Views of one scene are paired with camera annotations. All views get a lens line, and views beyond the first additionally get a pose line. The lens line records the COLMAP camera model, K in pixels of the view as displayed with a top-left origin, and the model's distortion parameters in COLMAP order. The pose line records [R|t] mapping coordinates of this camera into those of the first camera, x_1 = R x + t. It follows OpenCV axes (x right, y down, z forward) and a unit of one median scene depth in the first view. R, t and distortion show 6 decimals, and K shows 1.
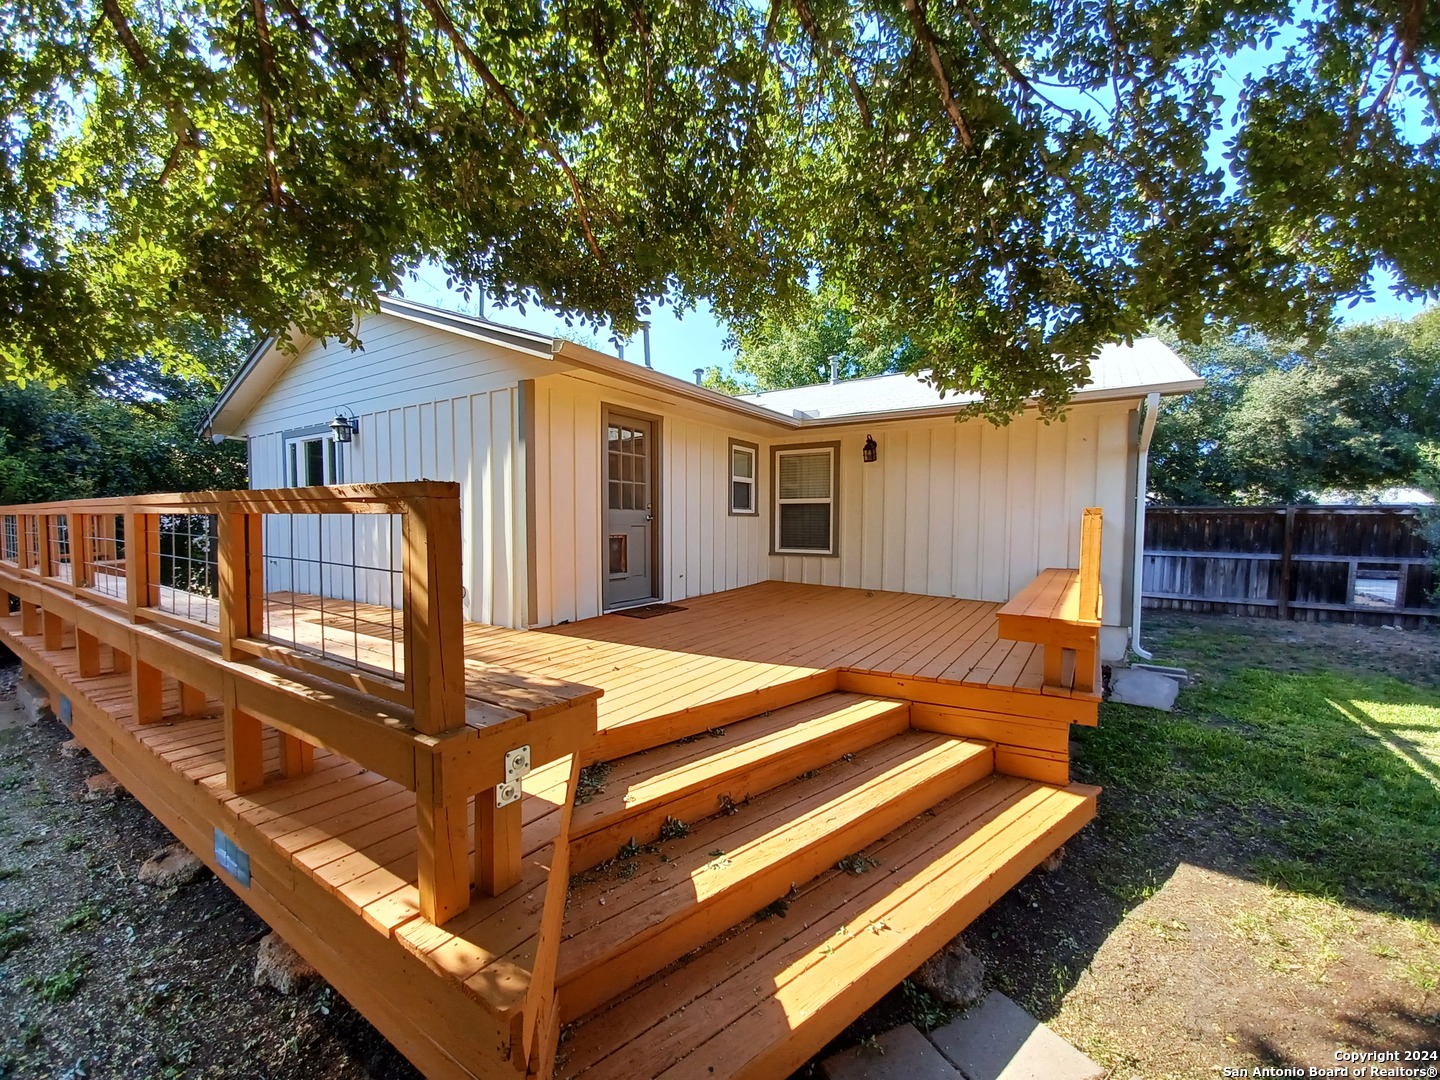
lens RADIAL K [[589.8, 0, 715.0], [0, 589.8, 543.7], [0, 0, 1]] dist [-0.012297, -0.001910]
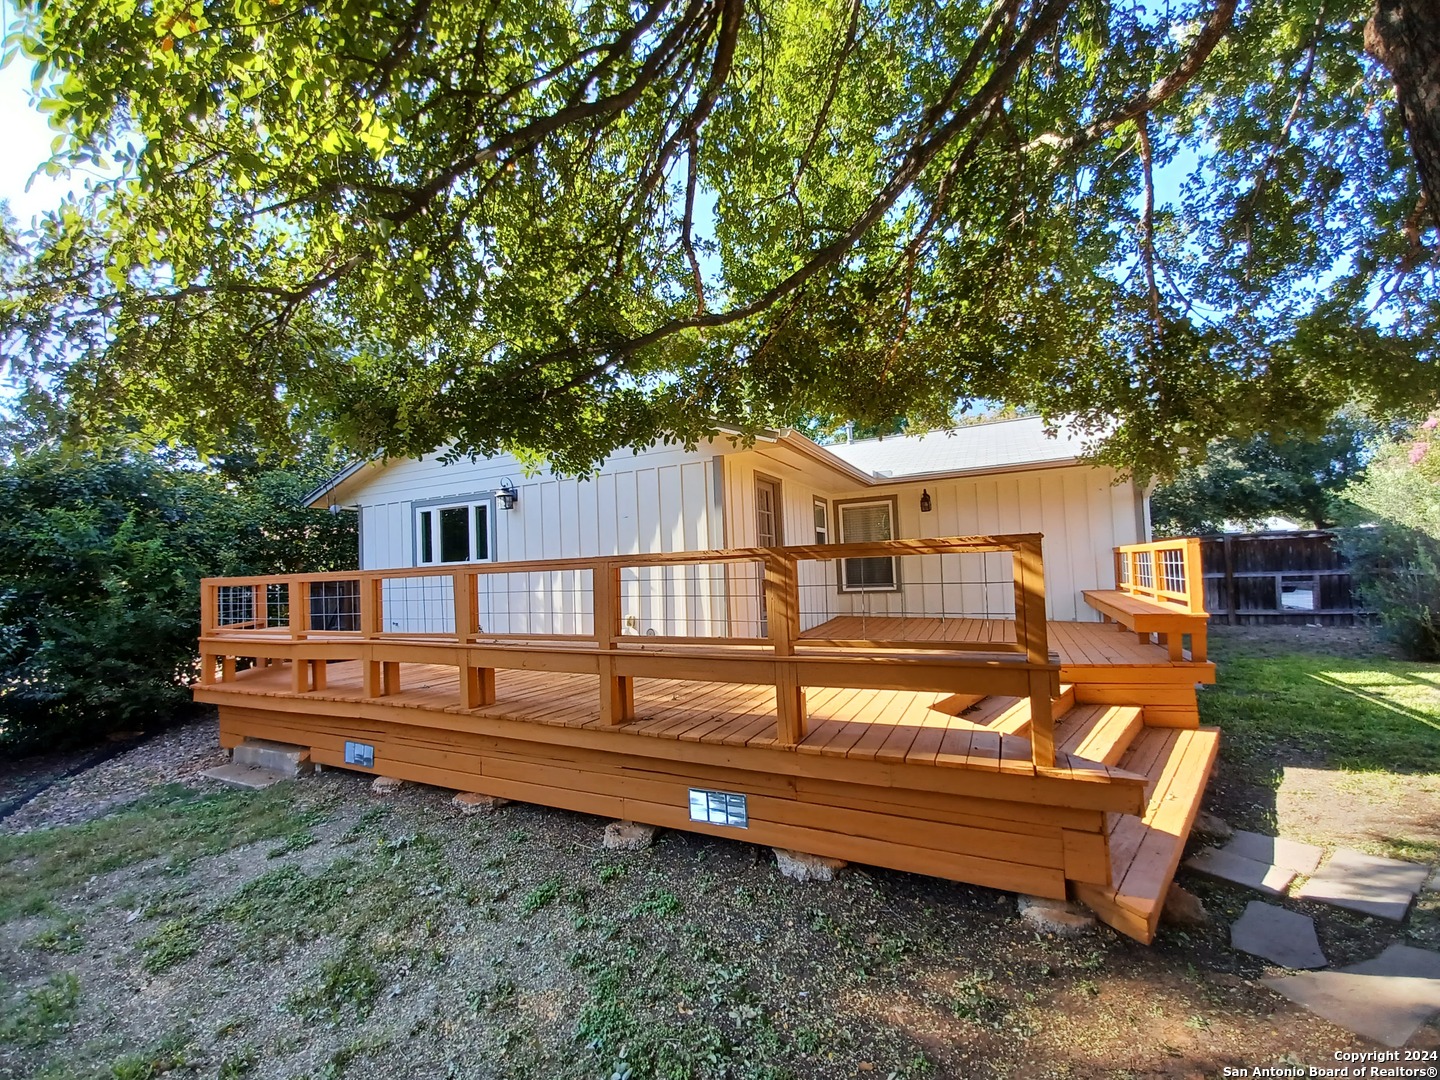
lens RADIAL K [[589.8, 0, 728.4], [0, 589.8, 541.6], [0, 0, 1]] dist [-0.012297, -0.001910]
pose [[0.990628, -0.037736, 0.131274, -0.298659], [0.048979, 0.995303, -0.083504, 0.003395], [-0.127506, 0.089151, 0.987823, -0.138242]]
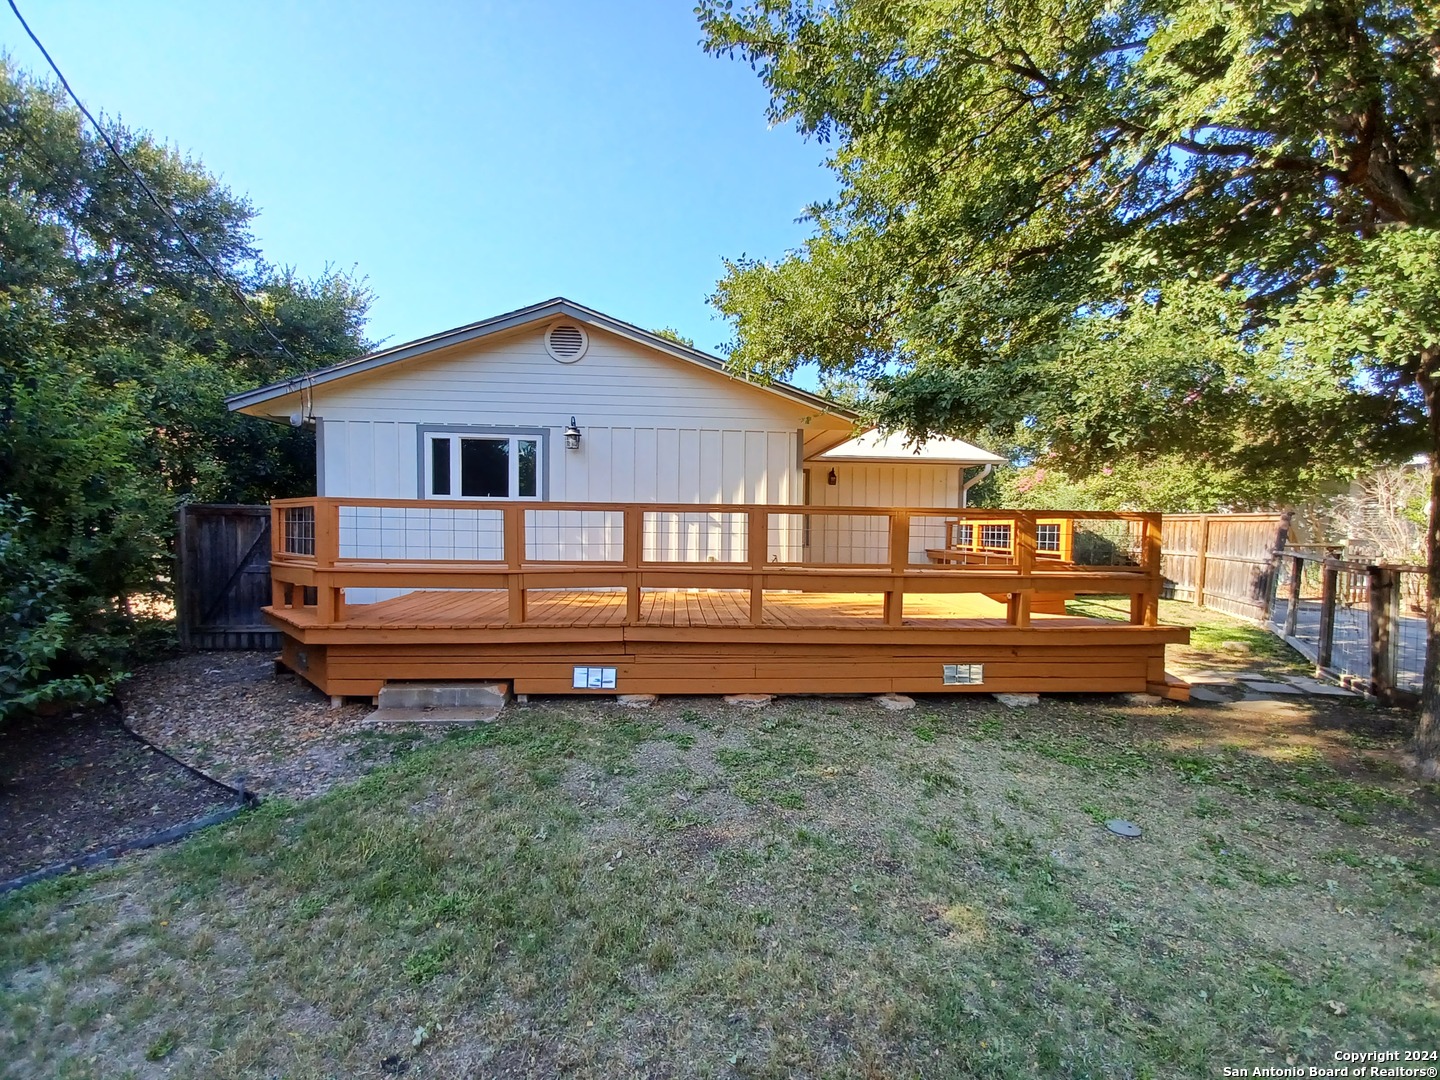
lens RADIAL K [[589.8, 0, 721.2], [0, 589.8, 541.0], [0, 0, 1]] dist [-0.012297, -0.001910]
pose [[0.812209, -0.022075, 0.582949, -0.858892], [0.014690, 0.999741, 0.017391, -0.006722], [-0.583181, -0.005561, 0.812323, -0.080736]]
